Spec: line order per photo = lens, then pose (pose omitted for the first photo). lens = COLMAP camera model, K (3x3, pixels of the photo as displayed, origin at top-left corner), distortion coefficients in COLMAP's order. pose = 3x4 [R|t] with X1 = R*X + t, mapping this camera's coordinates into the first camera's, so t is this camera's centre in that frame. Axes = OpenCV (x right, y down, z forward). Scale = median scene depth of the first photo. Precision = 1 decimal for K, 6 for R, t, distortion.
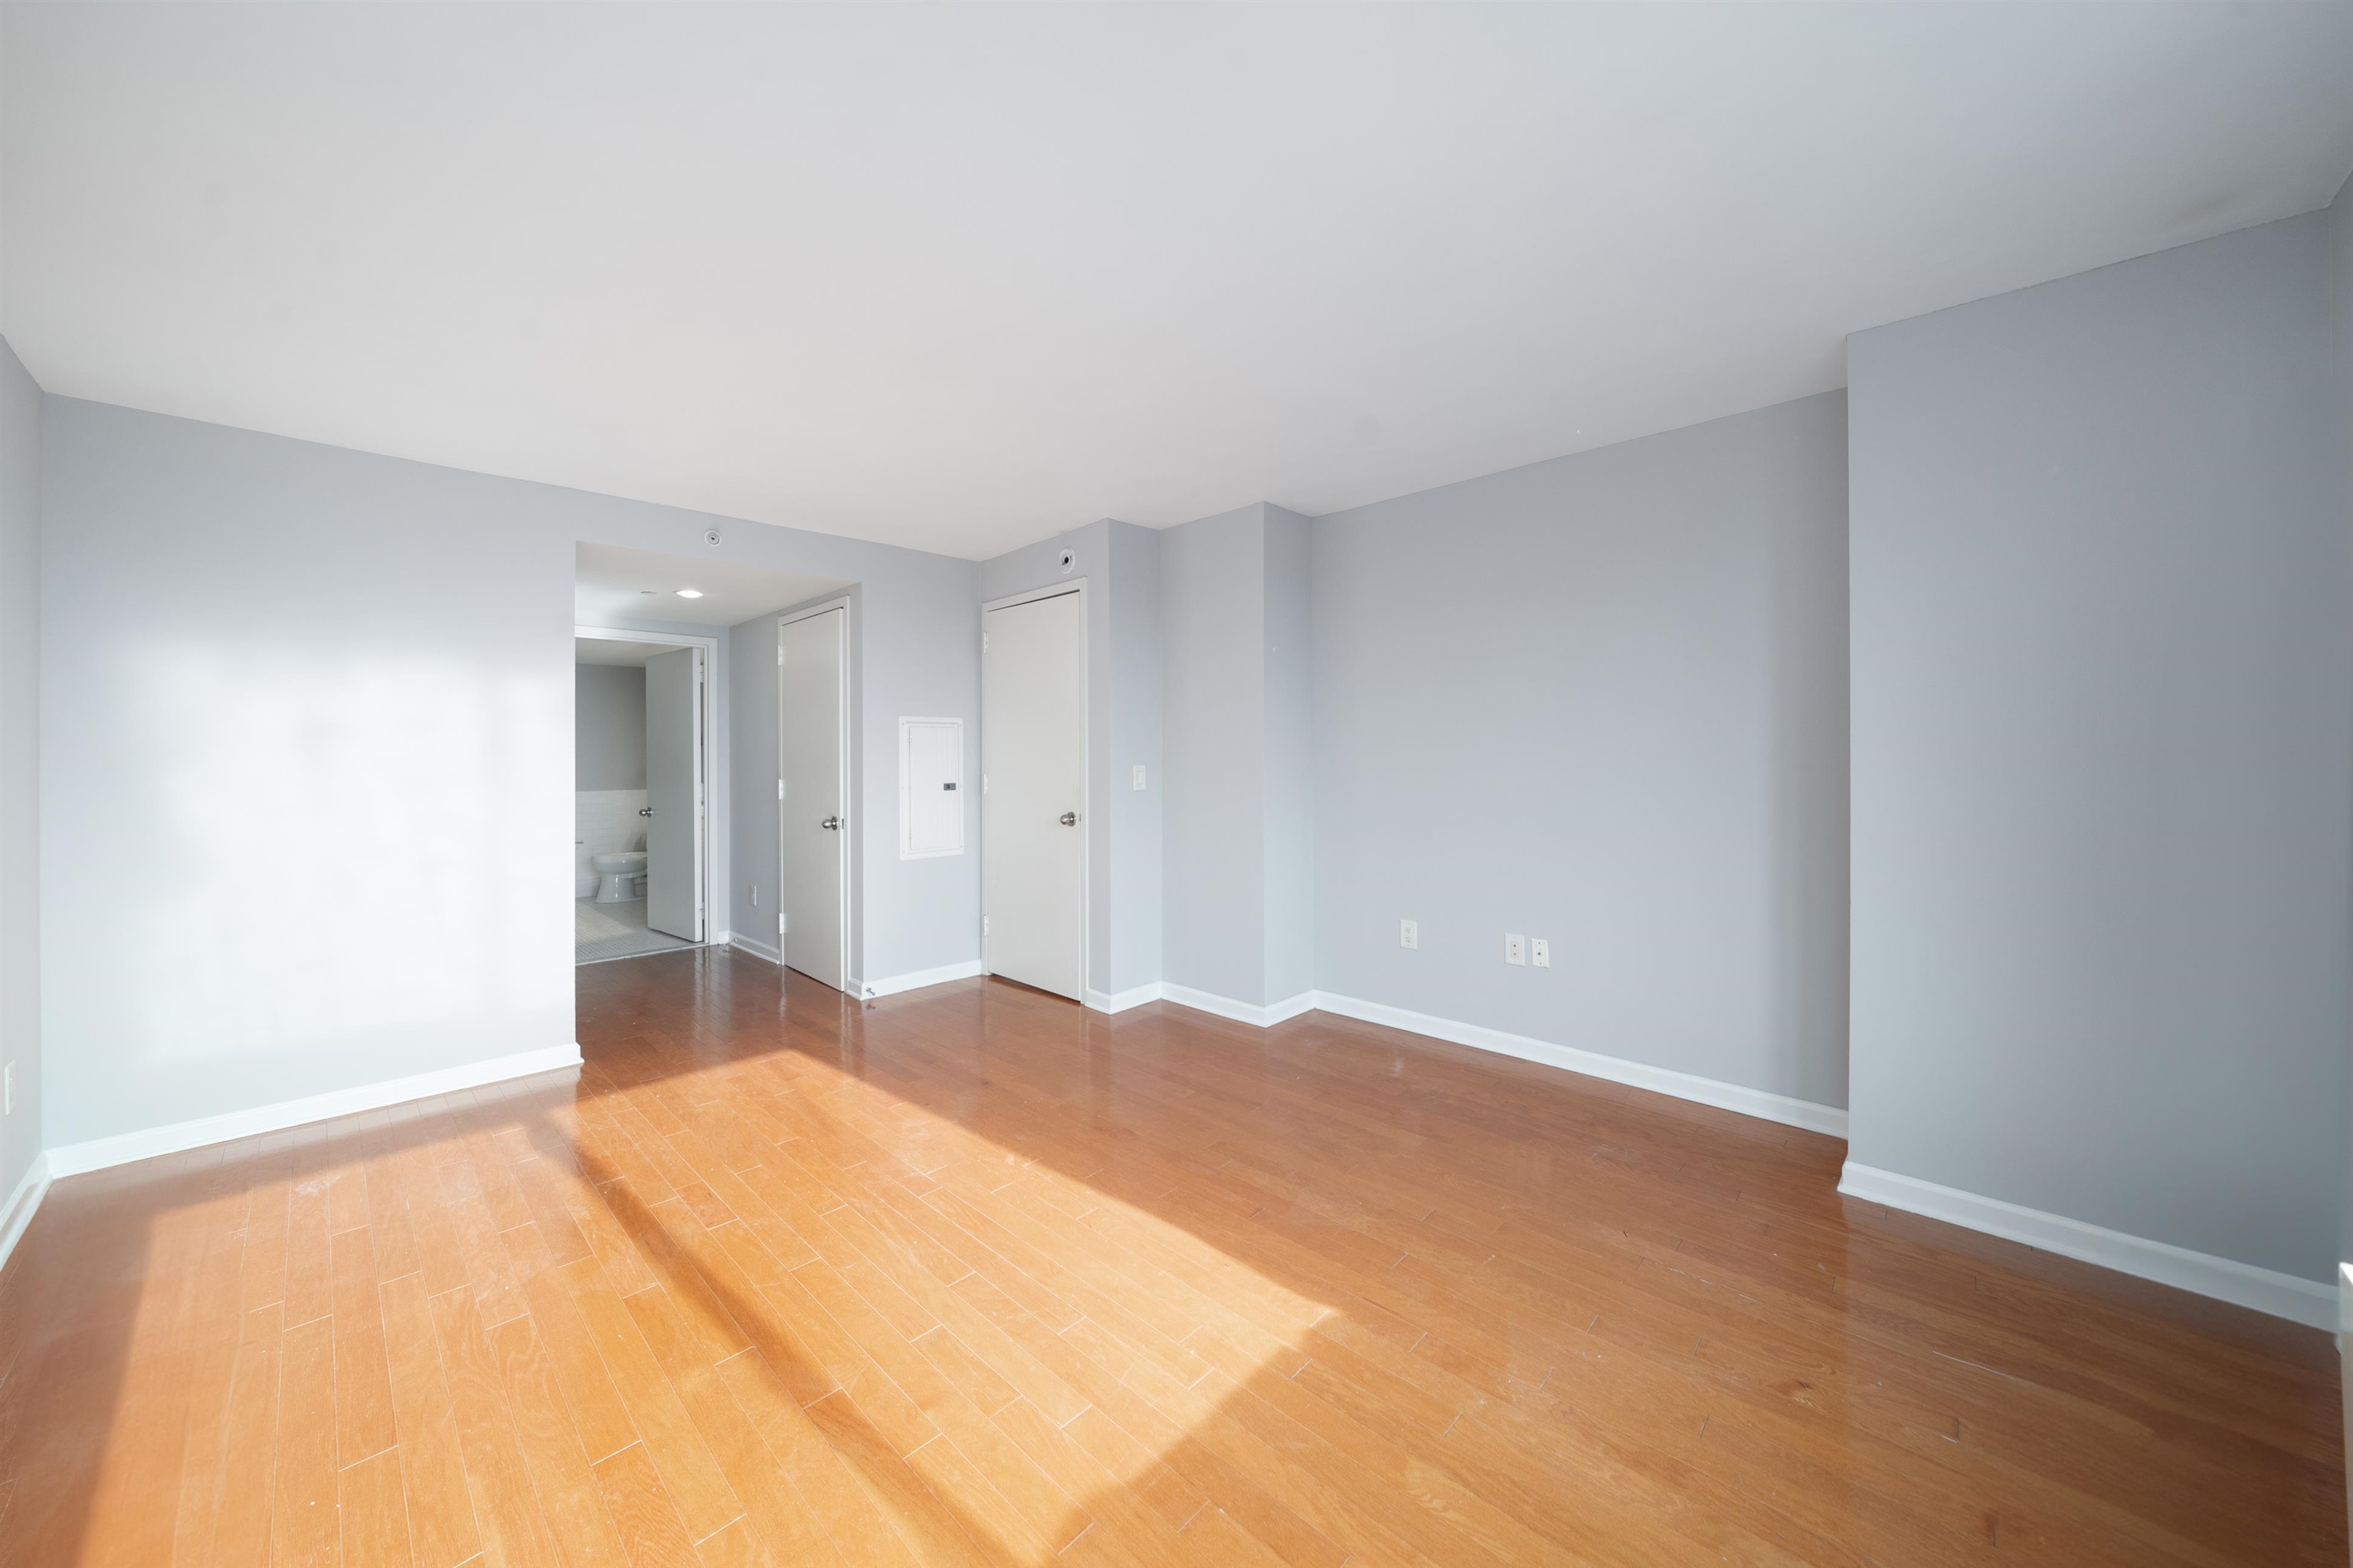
lens RADIAL K [[805.5, 0, 1189.2], [0, 805.5, 762.2], [0, 0, 1]] dist [-0.004604, 0.000390]
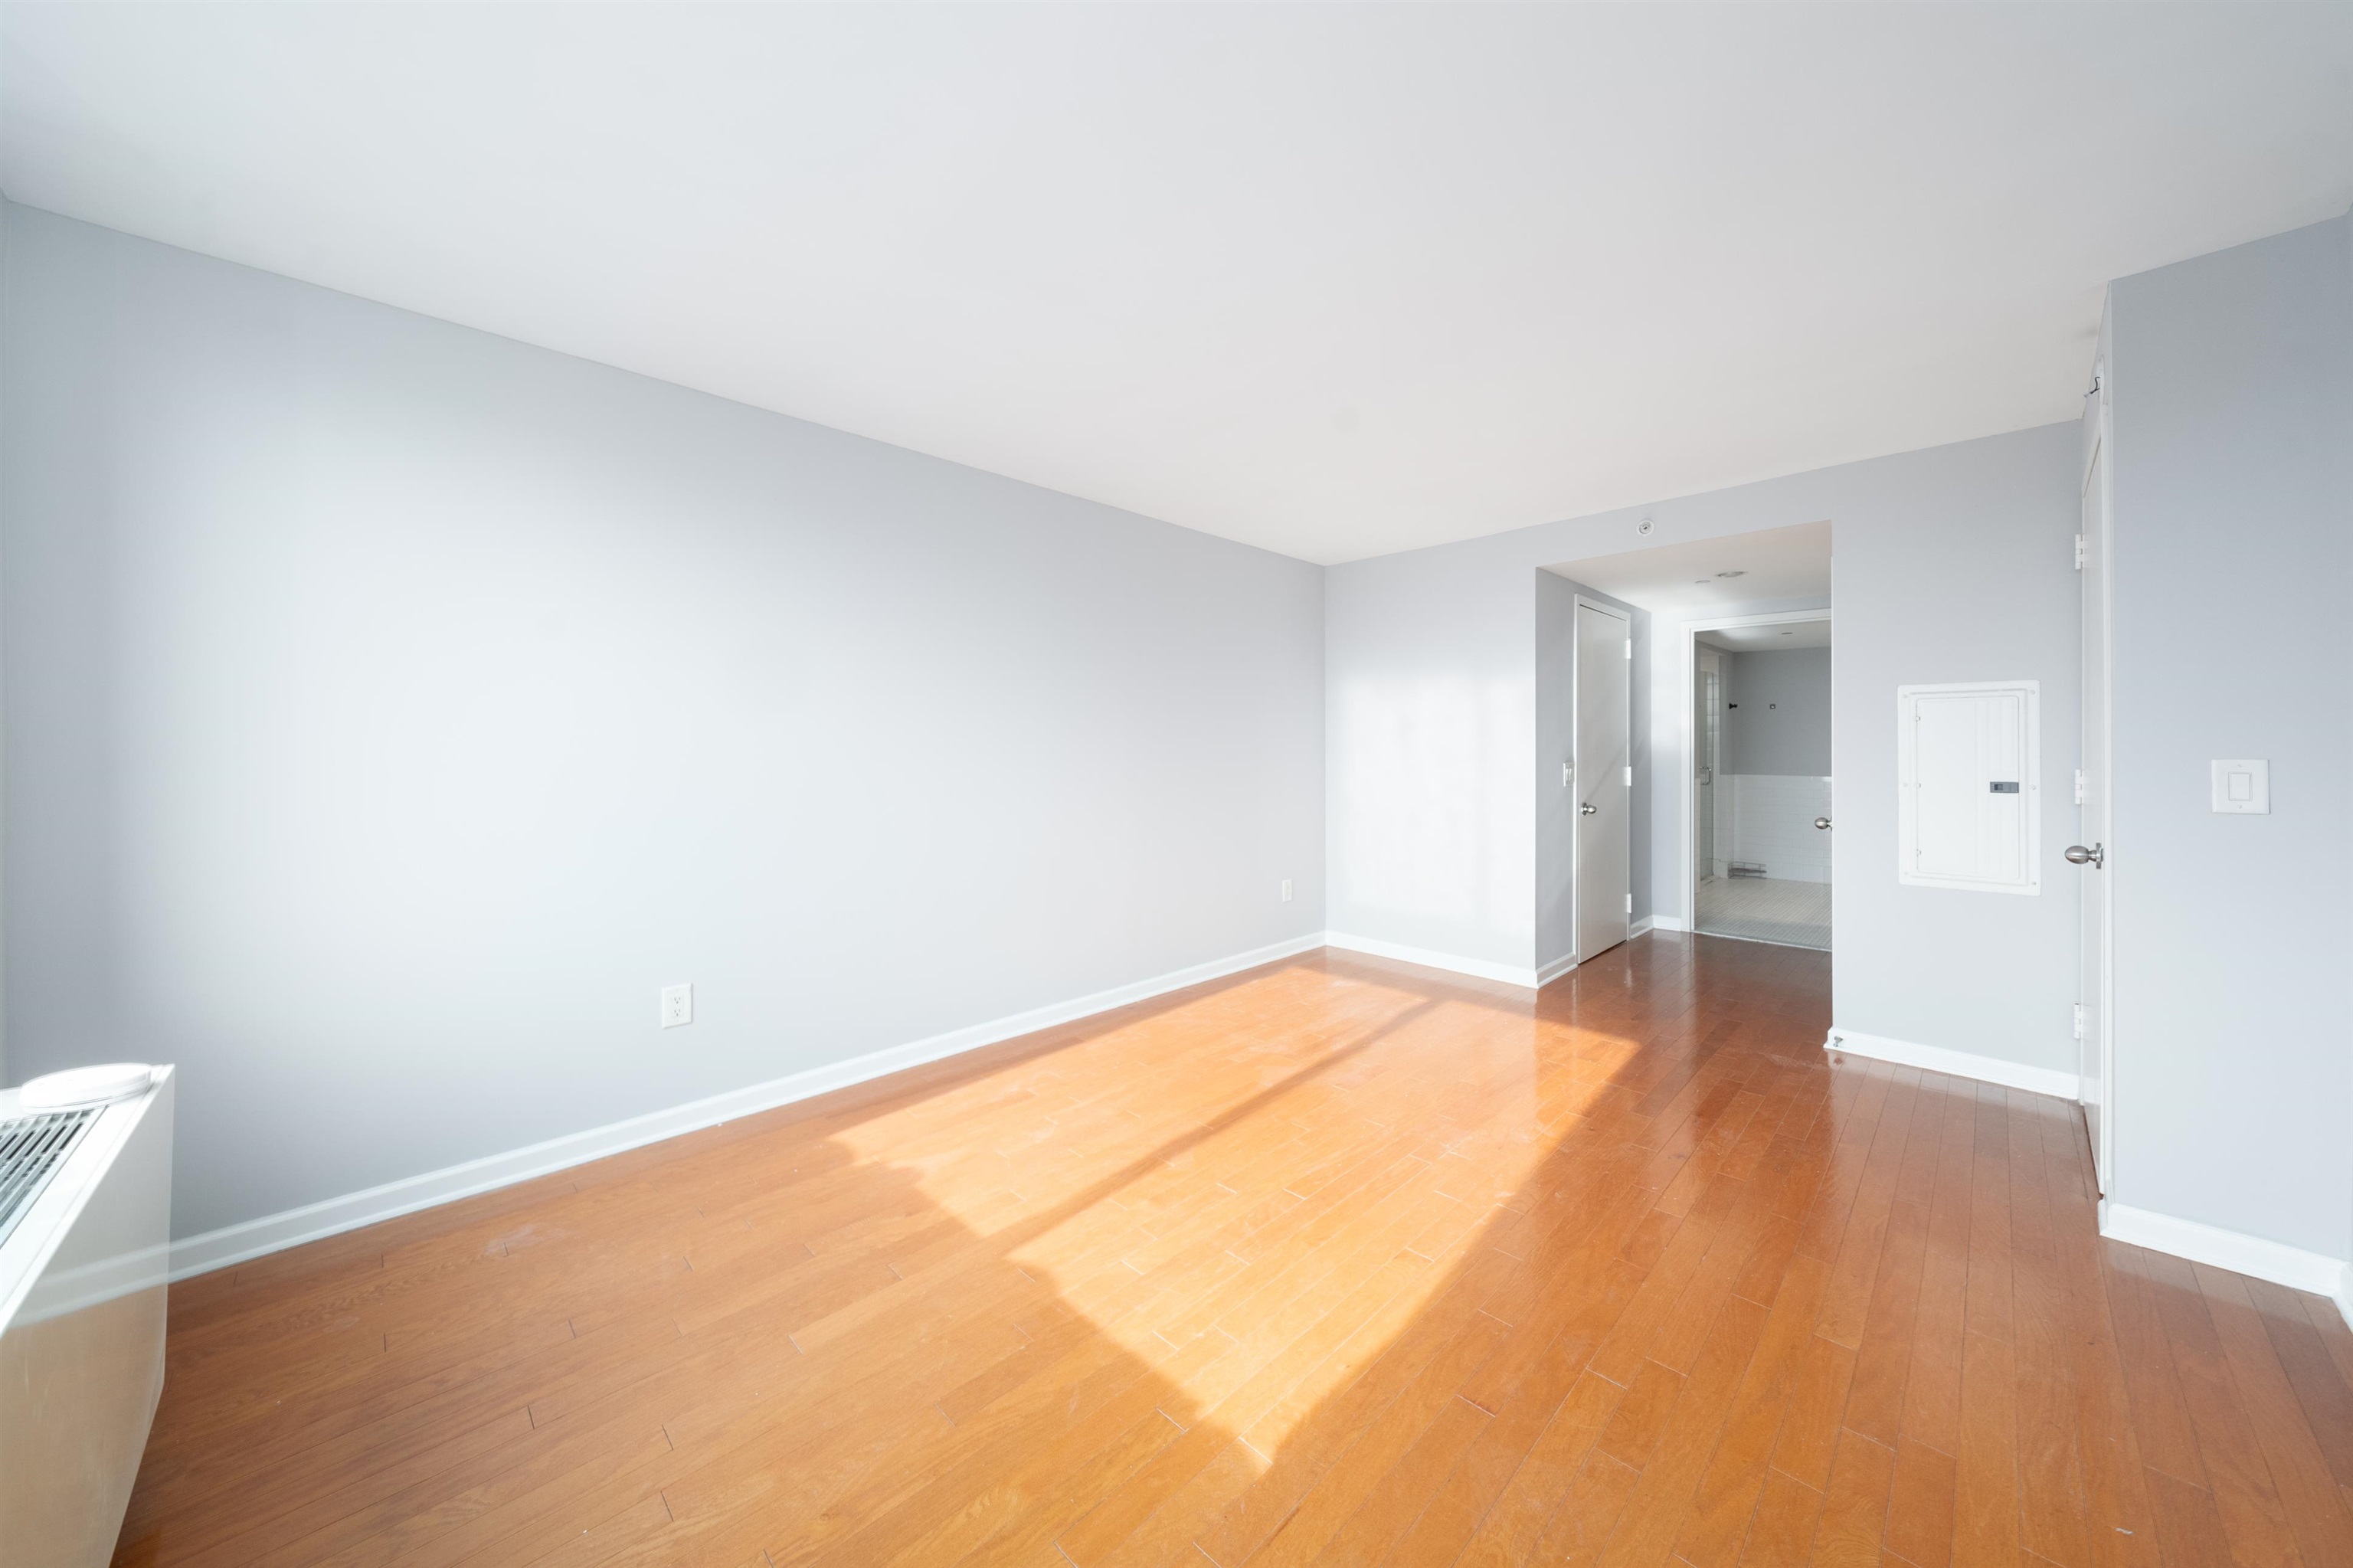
lens RADIAL K [[805.5, 0, 1196.8], [0, 805.5, 746.1], [0, 0, 1]] dist [-0.004604, 0.000390]
pose [[0.004855, 0.007408, -0.999961, 0.902020], [-0.007662, 0.999943, 0.007371, -0.007075], [0.999959, 0.007626, 0.004912, 0.887363]]
